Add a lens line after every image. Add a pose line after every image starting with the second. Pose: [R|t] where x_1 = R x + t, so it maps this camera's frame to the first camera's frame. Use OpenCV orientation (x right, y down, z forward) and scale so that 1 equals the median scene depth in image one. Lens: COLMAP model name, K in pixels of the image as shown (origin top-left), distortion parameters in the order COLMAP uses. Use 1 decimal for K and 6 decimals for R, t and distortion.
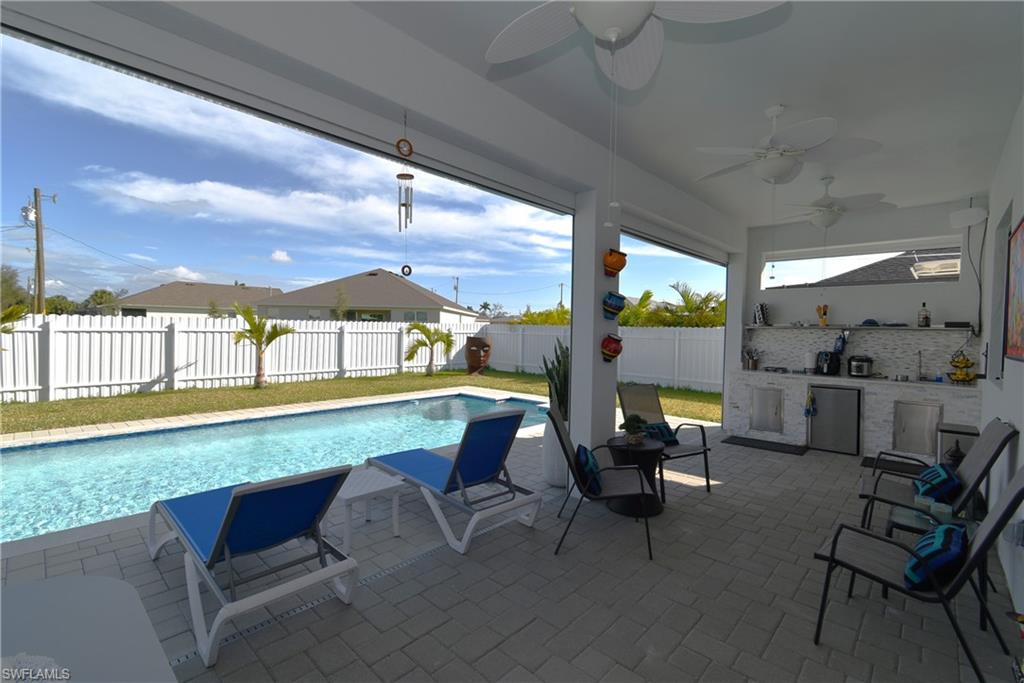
lens RADIAL K [[457.1, 0, 507.4], [0, 457.1, 340.5], [0, 0, 1]] dist [0.004912, -0.003341]
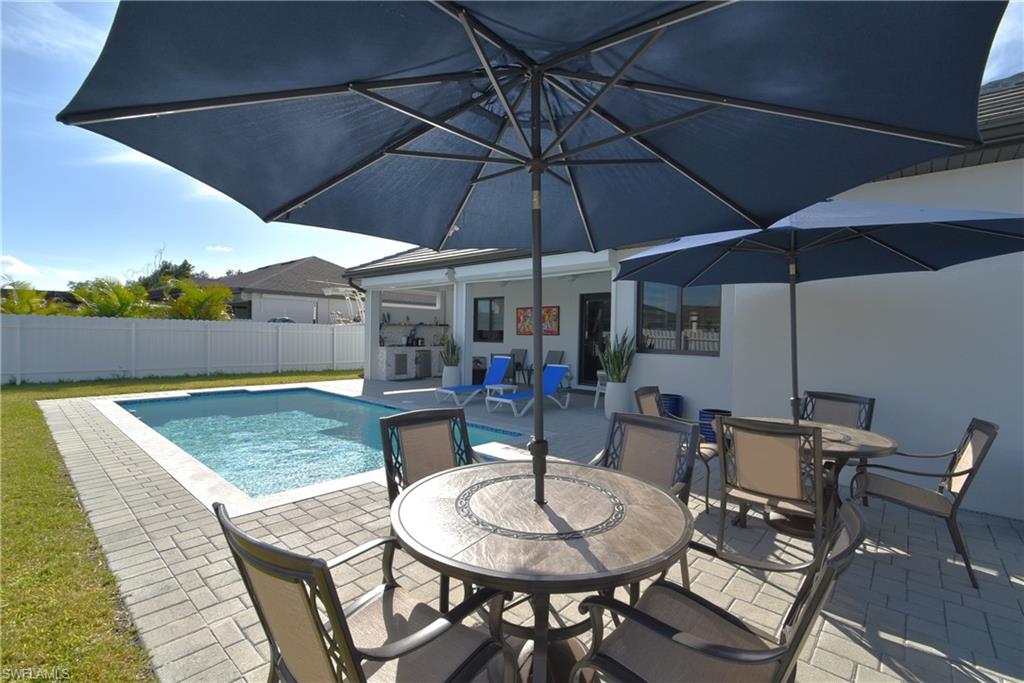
lens RADIAL K [[457.1, 0, 527.6], [0, 457.1, 339.2], [0, 0, 1]] dist [0.004912, -0.003341]
pose [[-0.062491, -0.029851, 0.997599, -1.666431], [0.004811, 0.999532, 0.030210, -0.027075], [-0.998034, 0.006687, -0.062318, 0.578253]]
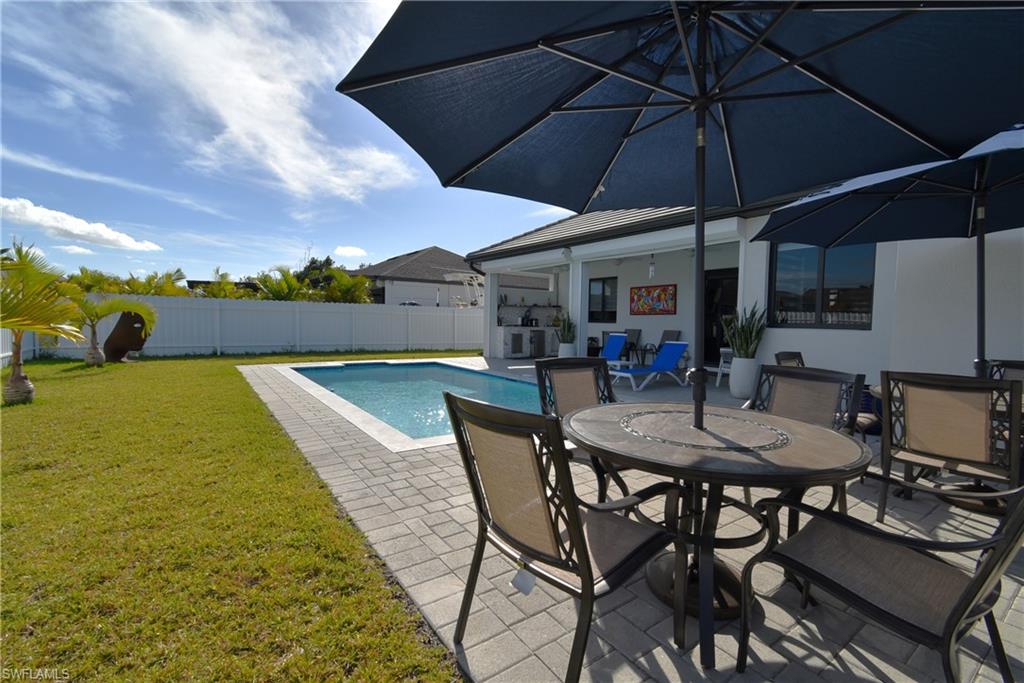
lens RADIAL K [[457.1, 0, 525.2], [0, 457.1, 337.4], [0, 0, 1]] dist [0.004912, -0.003341]
pose [[0.167990, -0.050618, 0.984488, -1.701688], [0.007796, 0.998718, 0.050019, 0.012740], [-0.985758, -0.000728, 0.168169, 0.621269]]
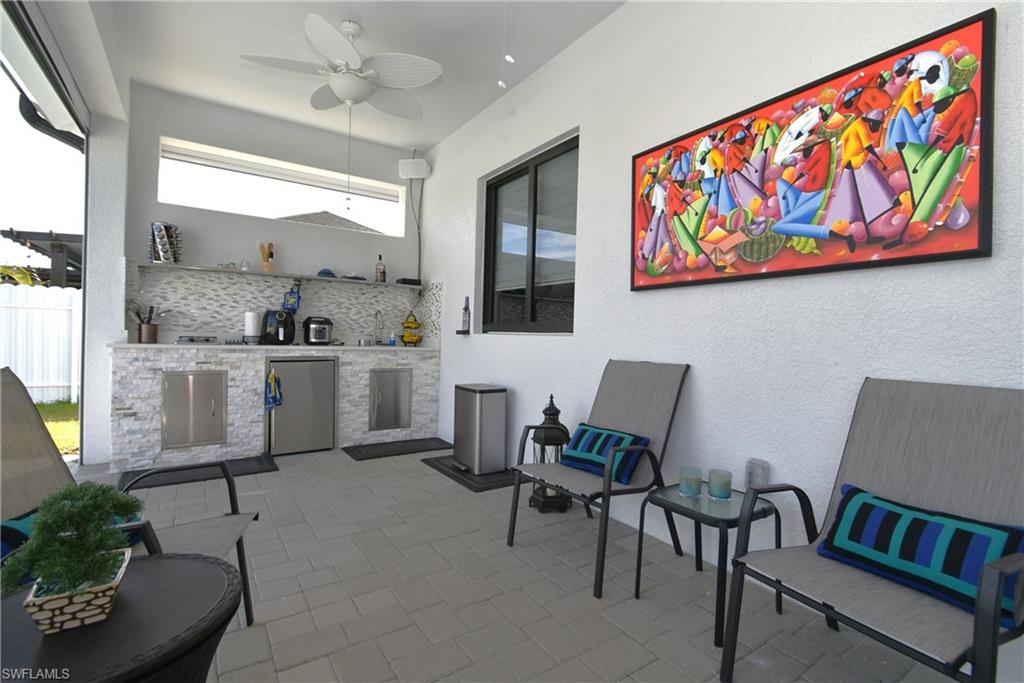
lens RADIAL K [[482.0, 0, 529.5], [0, 482.0, 339.7], [0, 0, 1]] dist [0.008772, -0.000228]
pose [[0.193374, -0.016882, 0.980980, 0.058696], [-0.000825, 0.999849, 0.017369, 0.056753], [-0.981125, -0.004168, 0.193331, 0.501103]]
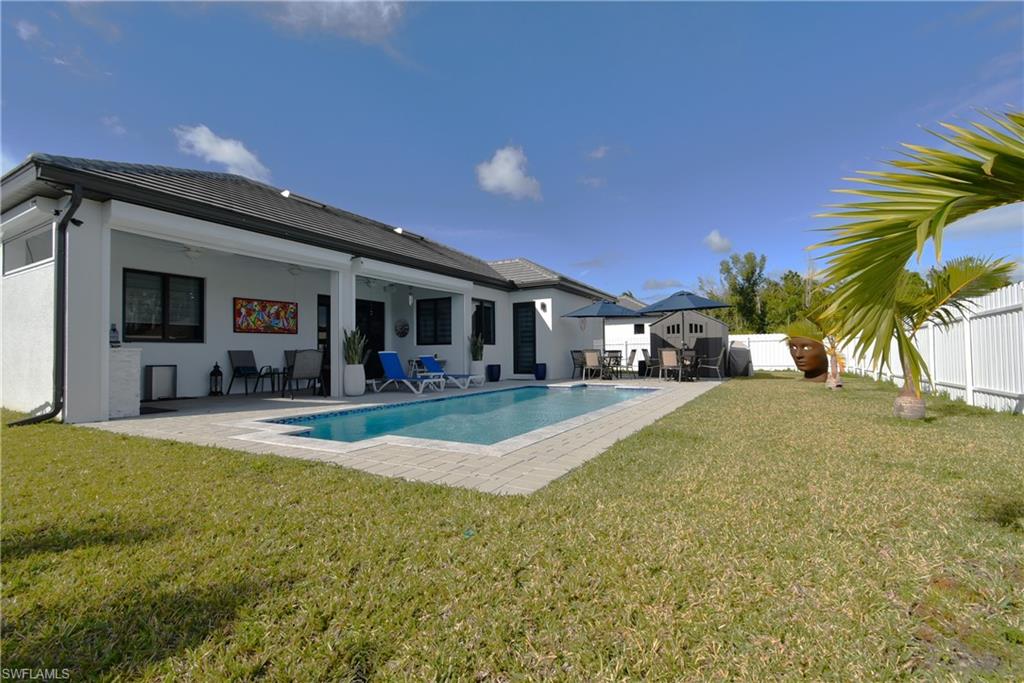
lens RADIAL K [[457.1, 0, 526.7], [0, 457.1, 344.2], [0, 0, 1]] dist [0.004912, -0.003341]
pose [[-0.967116, -0.010410, -0.254121, -0.086641], [-0.009620, 0.999944, -0.004350, 0.059197], [0.254152, -0.001762, -0.967163, 2.408763]]
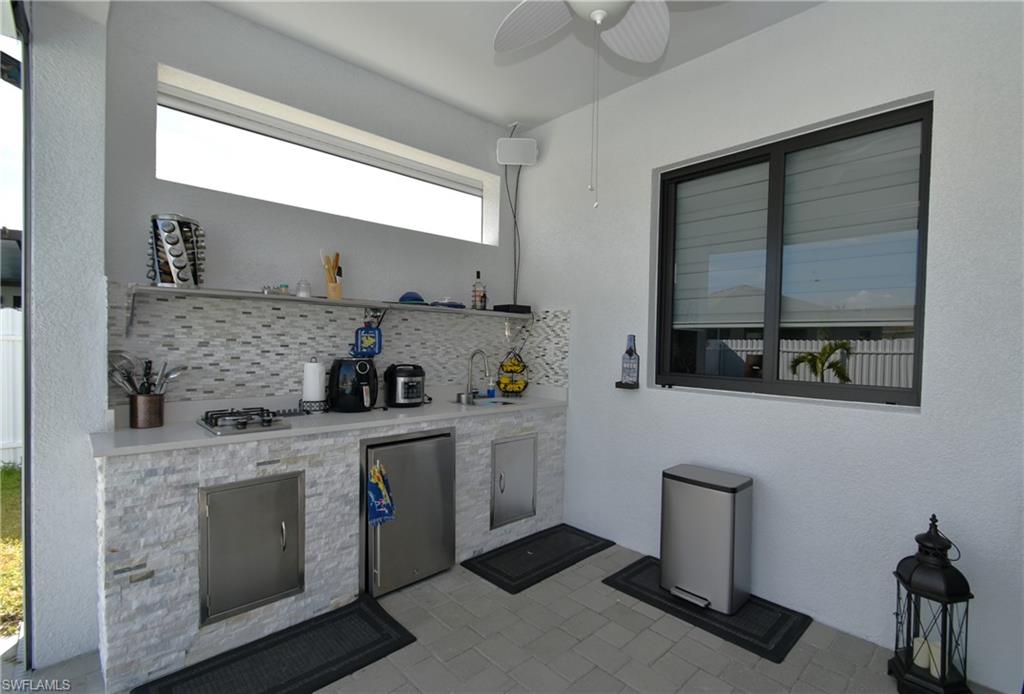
lens RADIAL K [[476.6, 0, 538.3], [0, 476.6, 351.3], [0, 0, 1]] dist [0.001747, 0.000635]
pose [[0.017998, -0.036252, 0.999181, 0.246291], [0.005477, 0.999331, 0.036158, 0.001715], [-0.999823, 0.004822, 0.018185, 0.835012]]
